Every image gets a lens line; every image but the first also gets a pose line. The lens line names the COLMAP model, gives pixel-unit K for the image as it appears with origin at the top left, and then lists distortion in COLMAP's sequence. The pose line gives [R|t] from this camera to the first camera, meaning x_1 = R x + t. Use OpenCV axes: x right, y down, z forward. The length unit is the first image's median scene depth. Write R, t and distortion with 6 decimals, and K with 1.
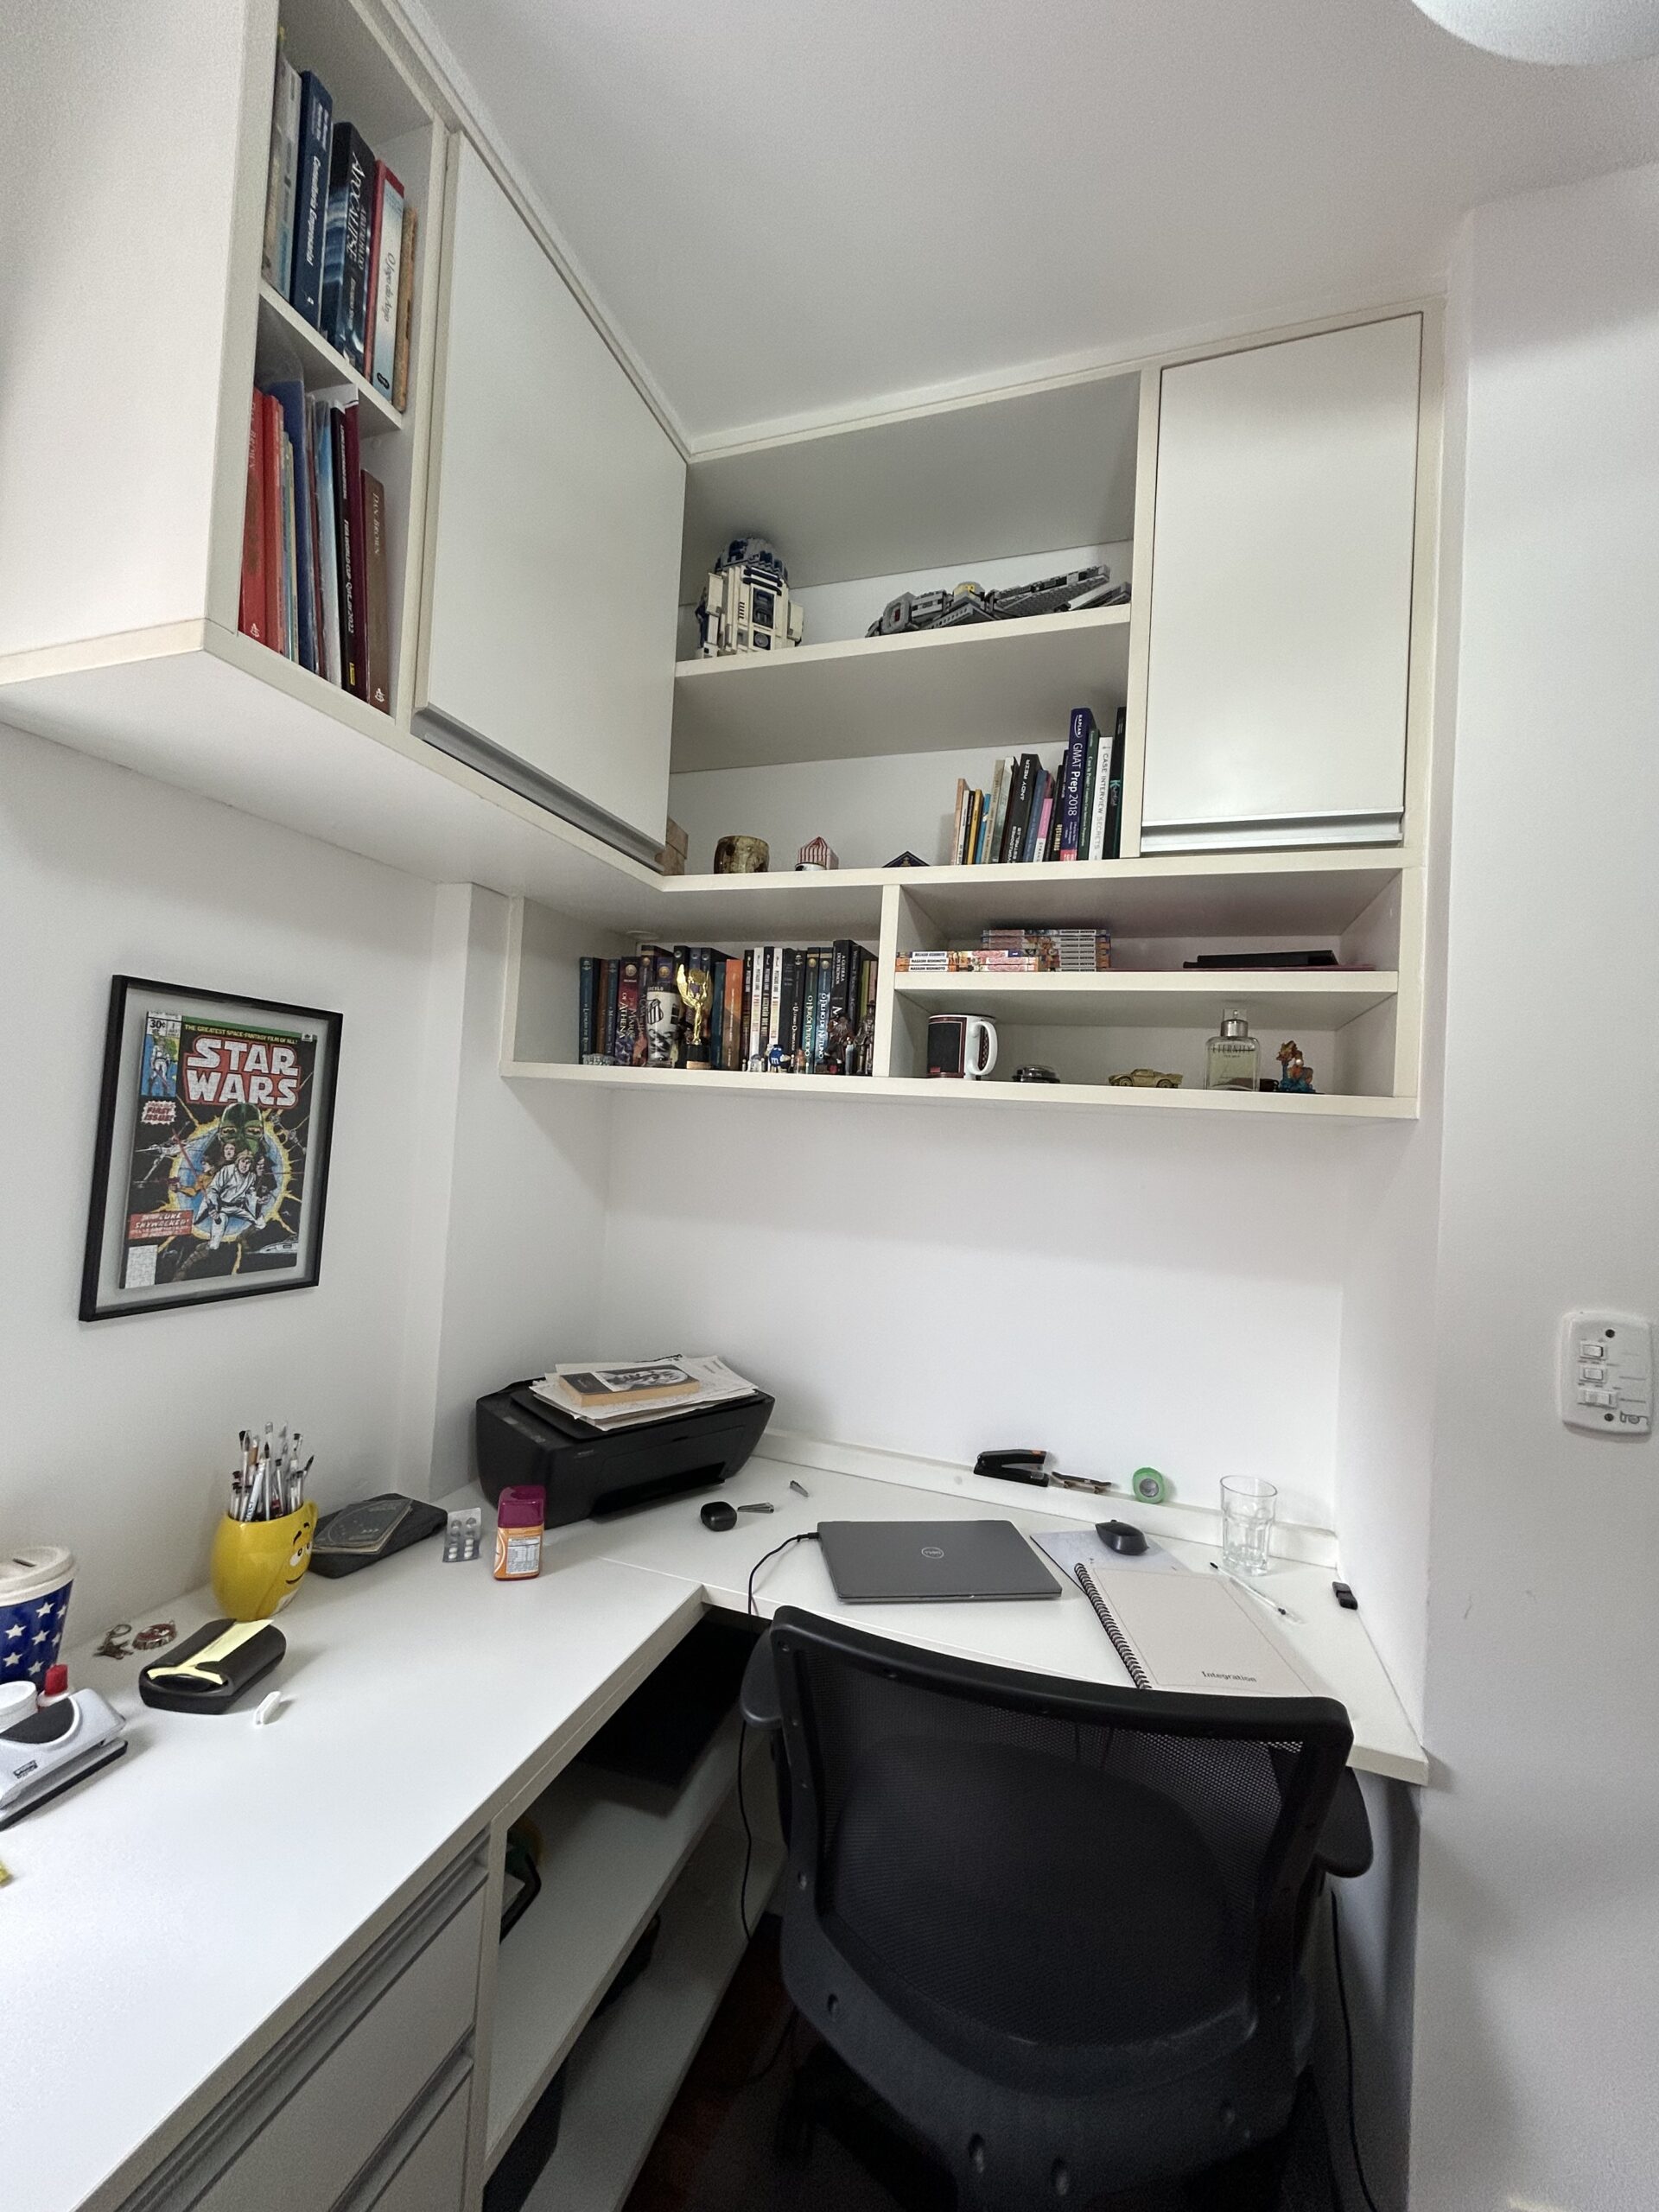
lens RADIAL K [[895.8, 0, 830.4], [0, 895.8, 1099.8], [0, 0, 1]] dist [0.015825, -0.000553]
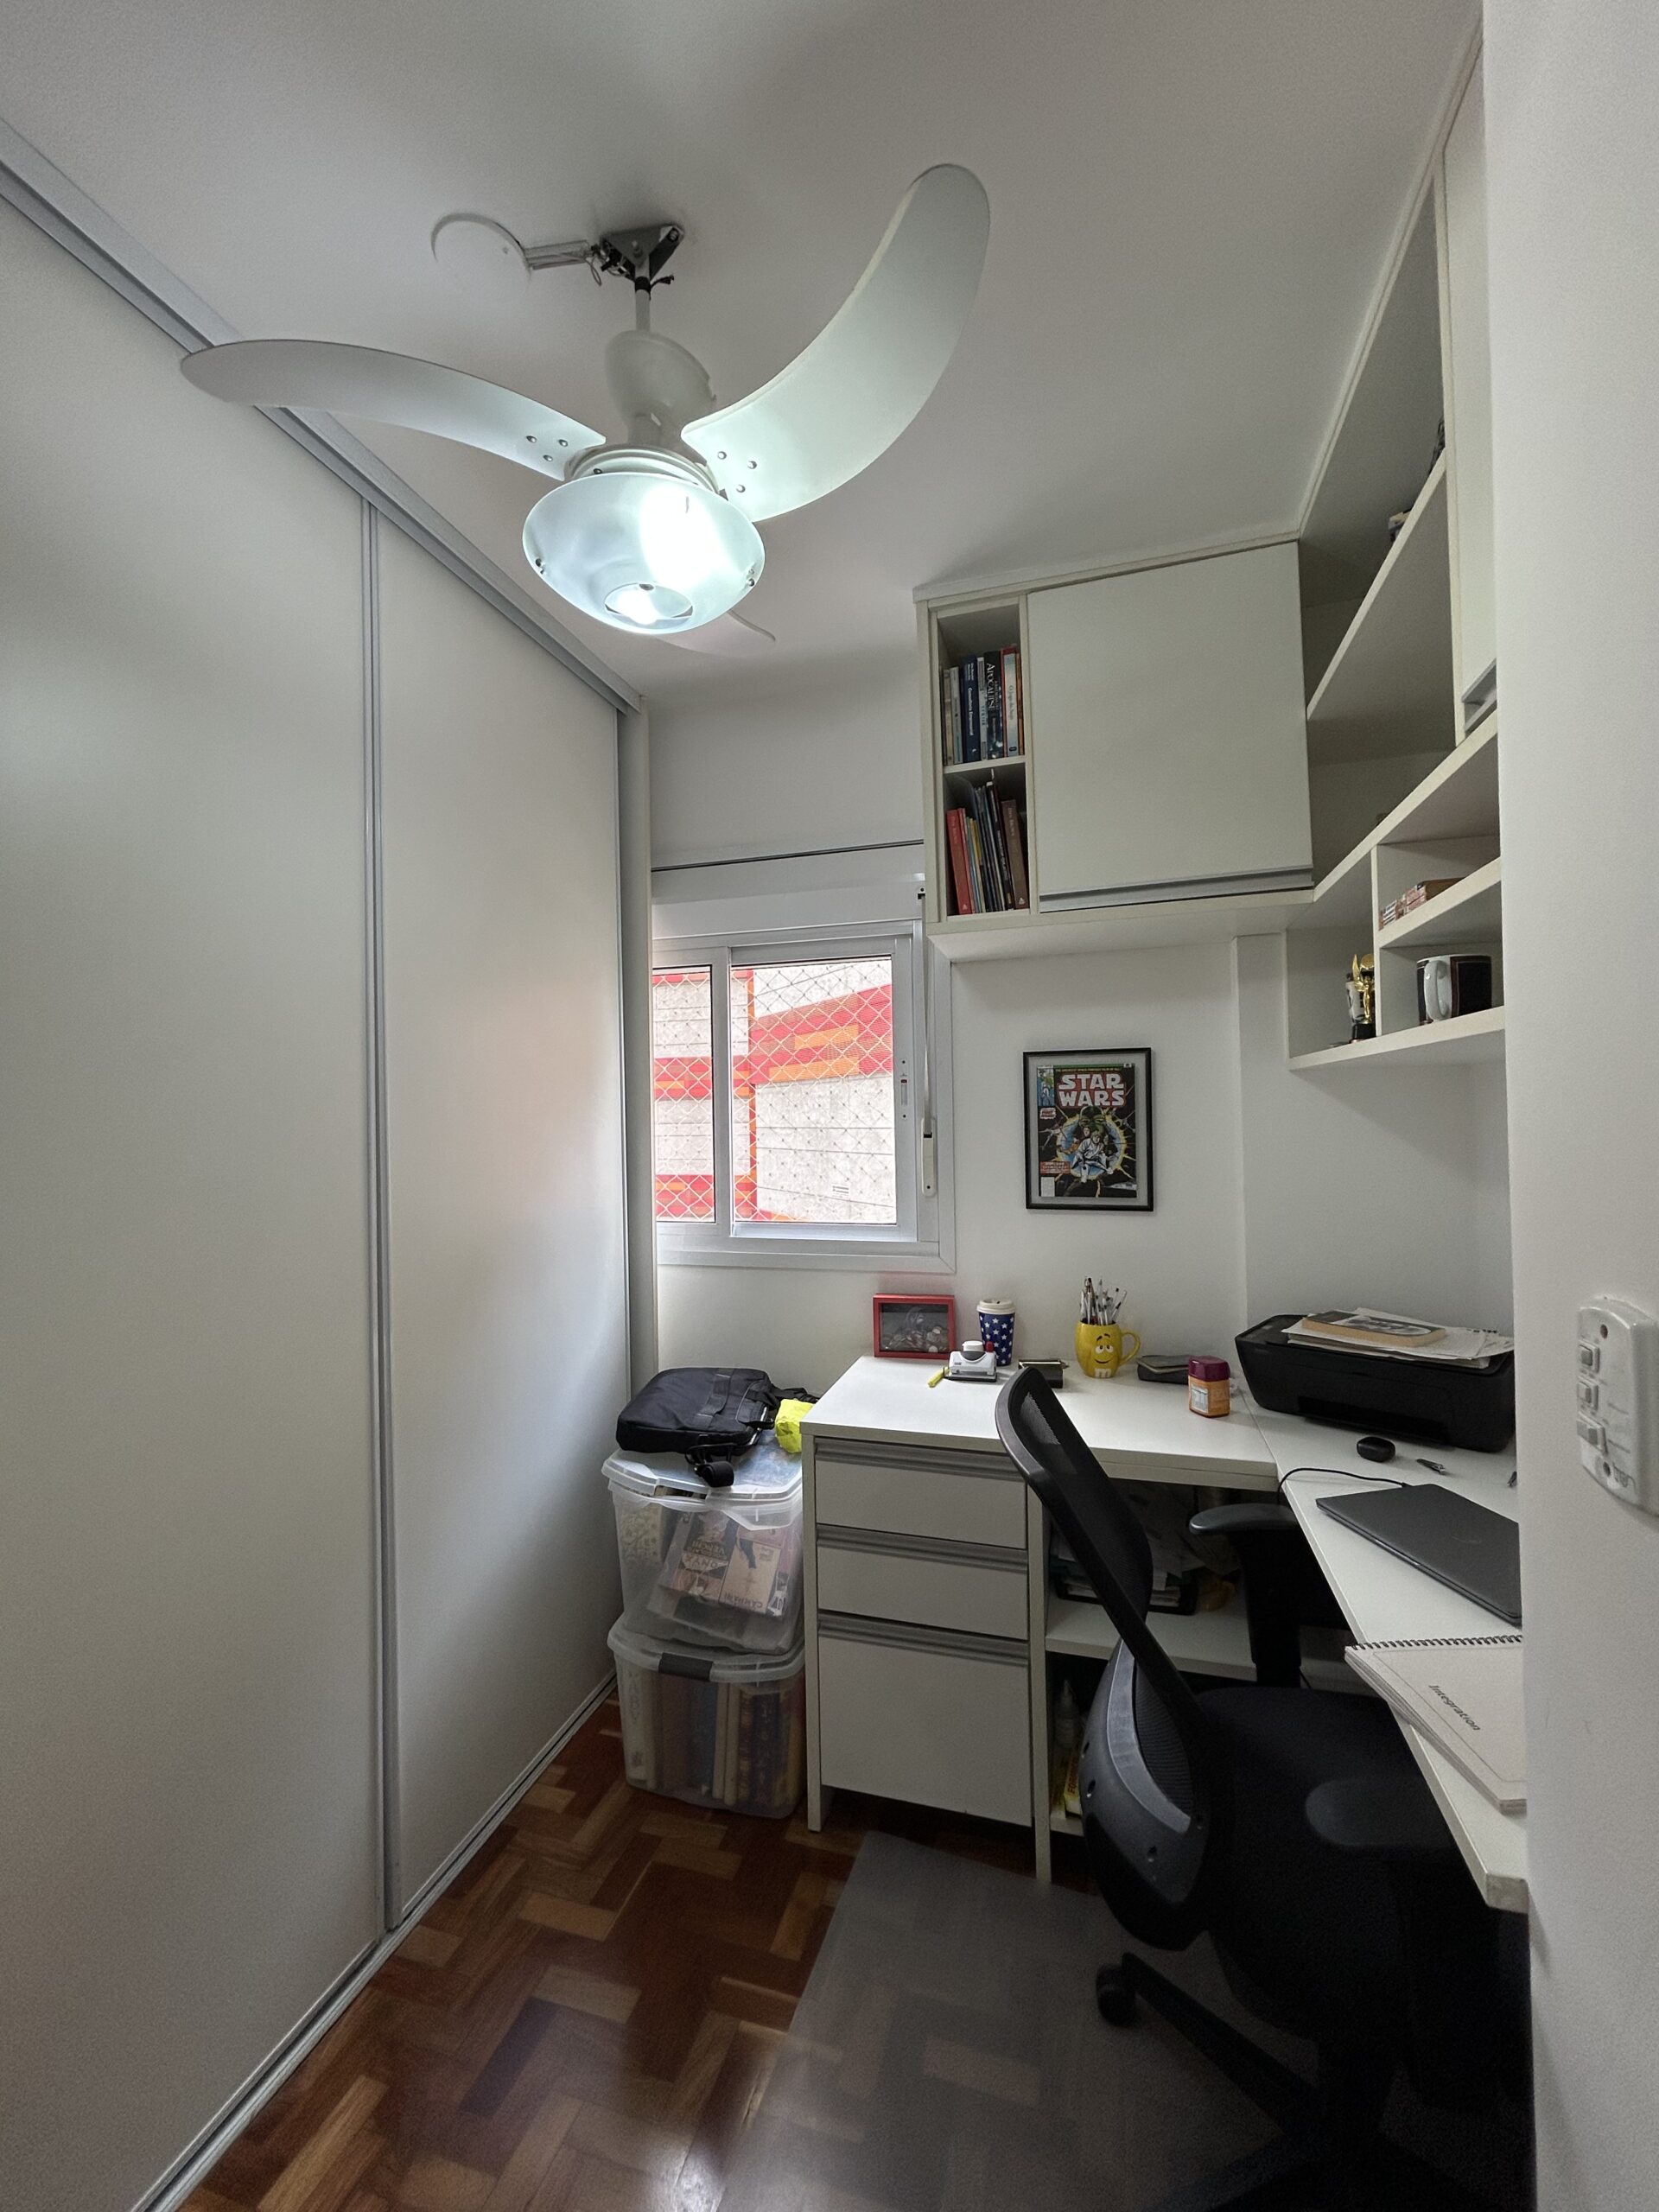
lens RADIAL K [[895.8, 0, 830.4], [0, 895.8, 1106.0], [0, 0, 1]] dist [0.015825, -0.000553]
pose [[0.048554, -0.066487, -0.996605, 1.201072], [0.057557, 0.996310, -0.063663, 0.092813], [0.997161, -0.054270, 0.052202, 0.366552]]
